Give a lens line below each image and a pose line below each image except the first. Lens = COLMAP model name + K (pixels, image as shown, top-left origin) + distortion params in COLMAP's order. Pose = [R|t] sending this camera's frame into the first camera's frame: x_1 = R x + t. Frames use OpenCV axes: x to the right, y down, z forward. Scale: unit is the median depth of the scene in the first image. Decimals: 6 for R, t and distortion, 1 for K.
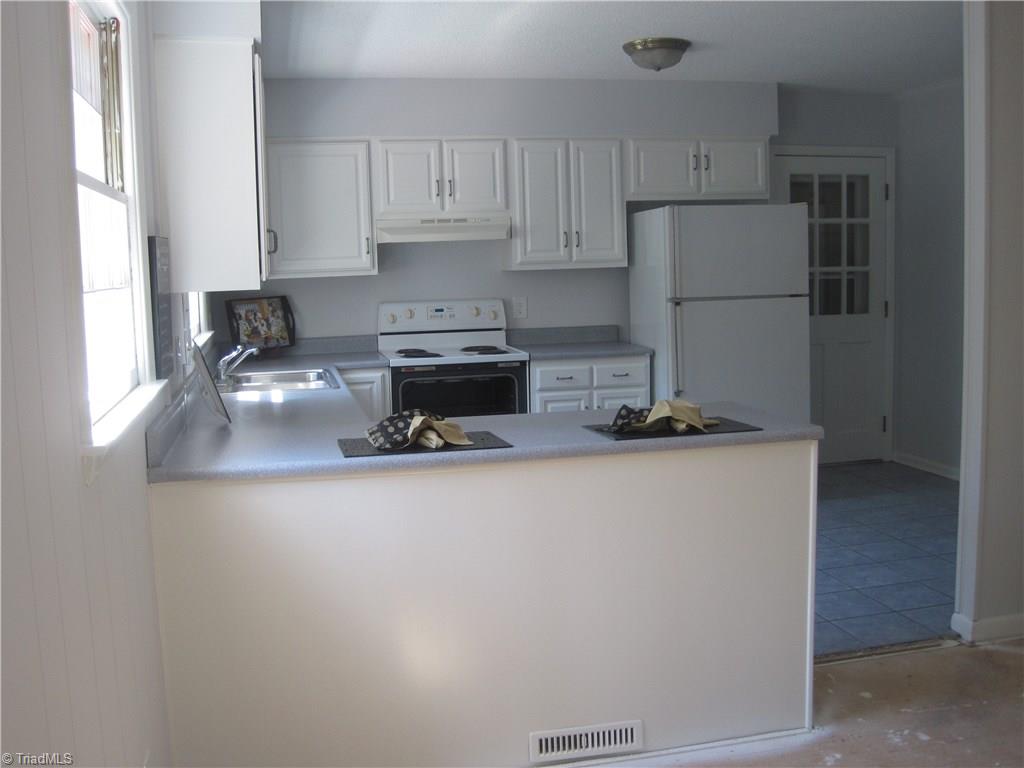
lens RADIAL K [[1049.4, 0, 516.7], [0, 1049.4, 384.6], [0, 0, 1]] dist [-0.132672, 0.000000]
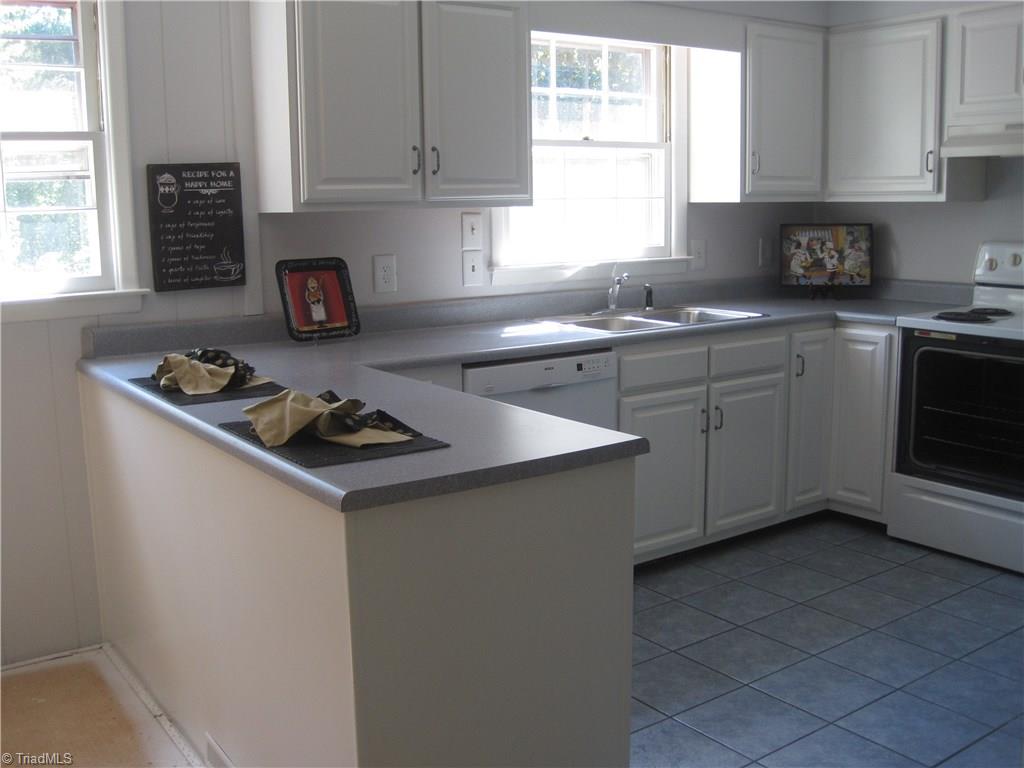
lens RADIAL K [[1049.4, 0, 504.3], [0, 1049.4, 387.9], [0, 0, 1]] dist [-0.132672, 0.000000]
pose [[0.369913, 0.183471, -0.910770, 0.437108], [-0.103616, 0.982338, 0.155804, -0.057444], [0.923270, 0.036737, 0.382390, 0.459642]]
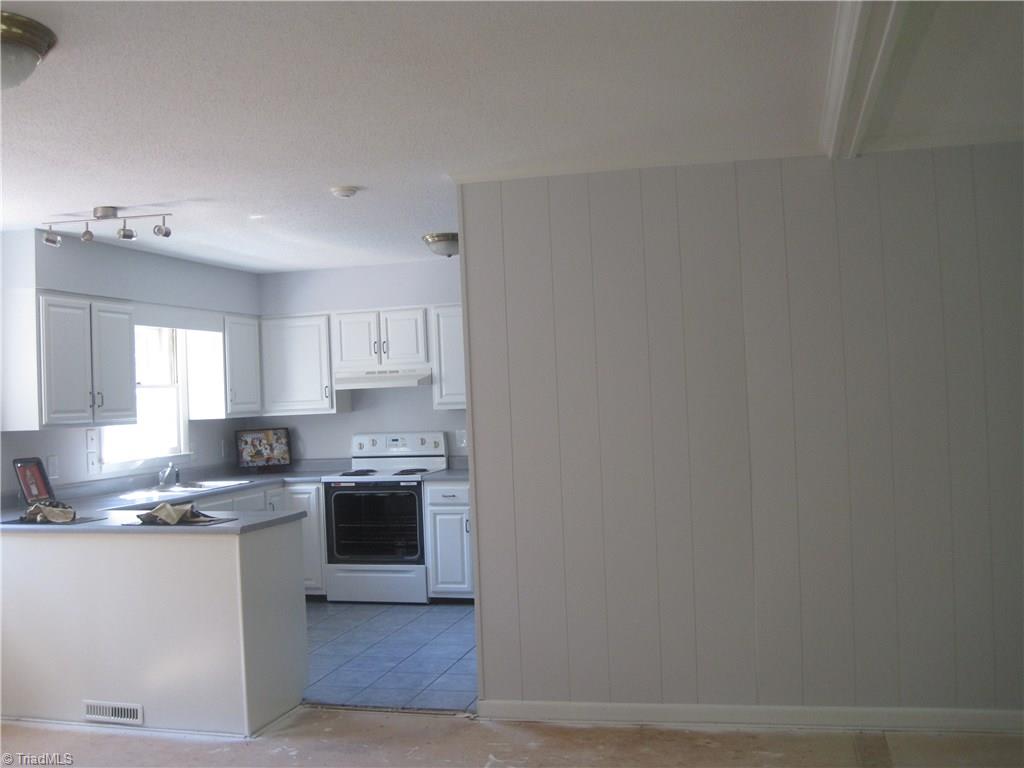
lens RADIAL K [[1049.4, 0, 514.9], [0, 1049.4, 388.2], [0, 0, 1]] dist [-0.132672, 0.000000]
pose [[0.886492, -0.011057, -0.462612, 0.709977], [-0.039943, 0.994155, -0.100302, -0.011960], [0.461017, 0.107395, 0.880869, -0.081256]]
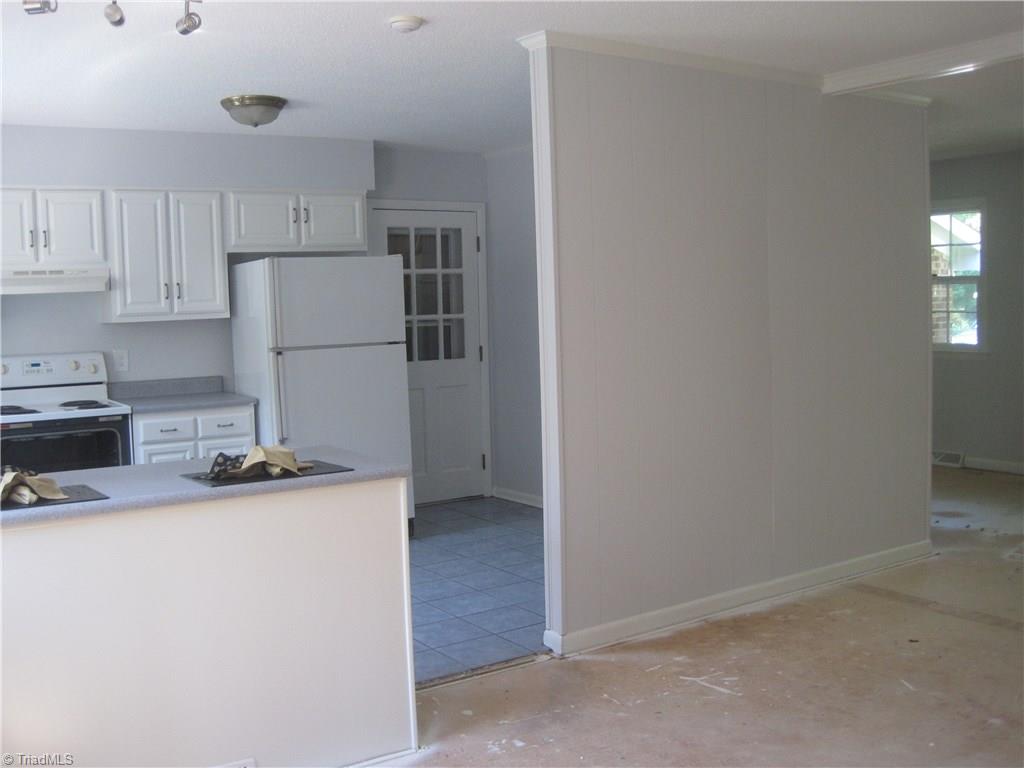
lens RADIAL K [[1049.4, 0, 507.5], [0, 1049.4, 386.5], [0, 0, 1]] dist [-0.132672, 0.000000]
pose [[0.937670, -0.027494, 0.346437, 0.008268], [0.042920, 0.998396, -0.036934, 0.002392], [-0.344866, 0.049501, 0.937346, -0.030582]]
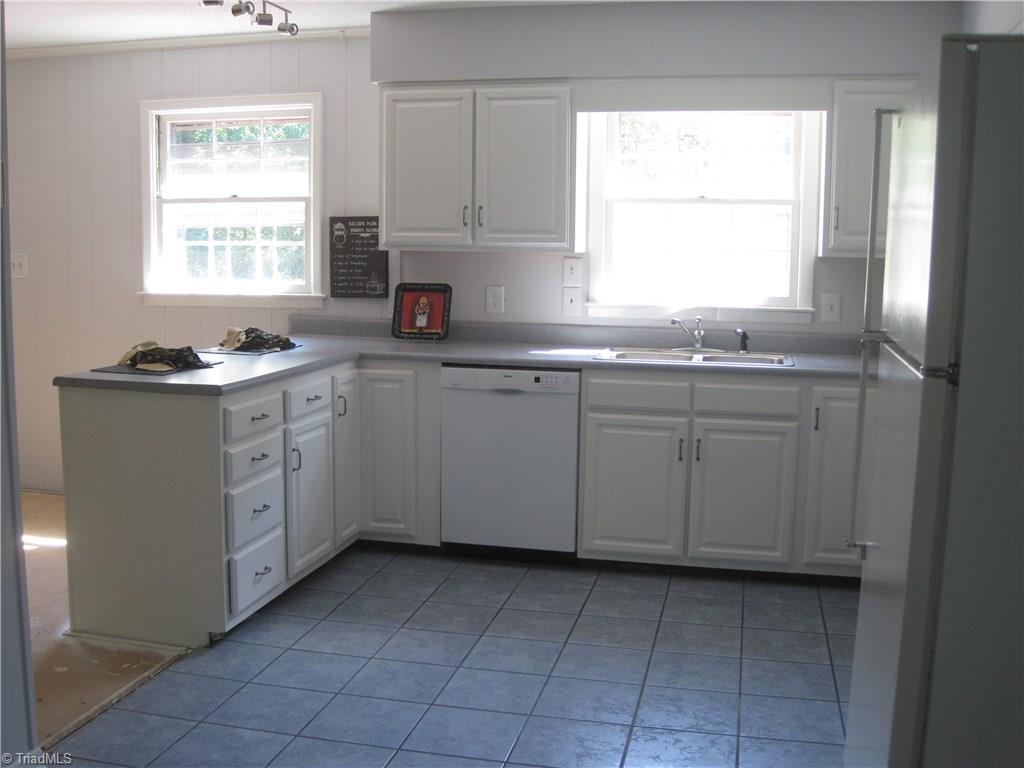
lens RADIAL K [[1049.4, 0, 515.3], [0, 1049.4, 384.8], [0, 0, 1]] dist [-0.132672, 0.000000]
pose [[-0.444217, 0.135648, -0.885591, 0.583843], [-0.107901, 0.973176, 0.203187, -0.129687], [0.889398, 0.185815, -0.417665, 1.042737]]
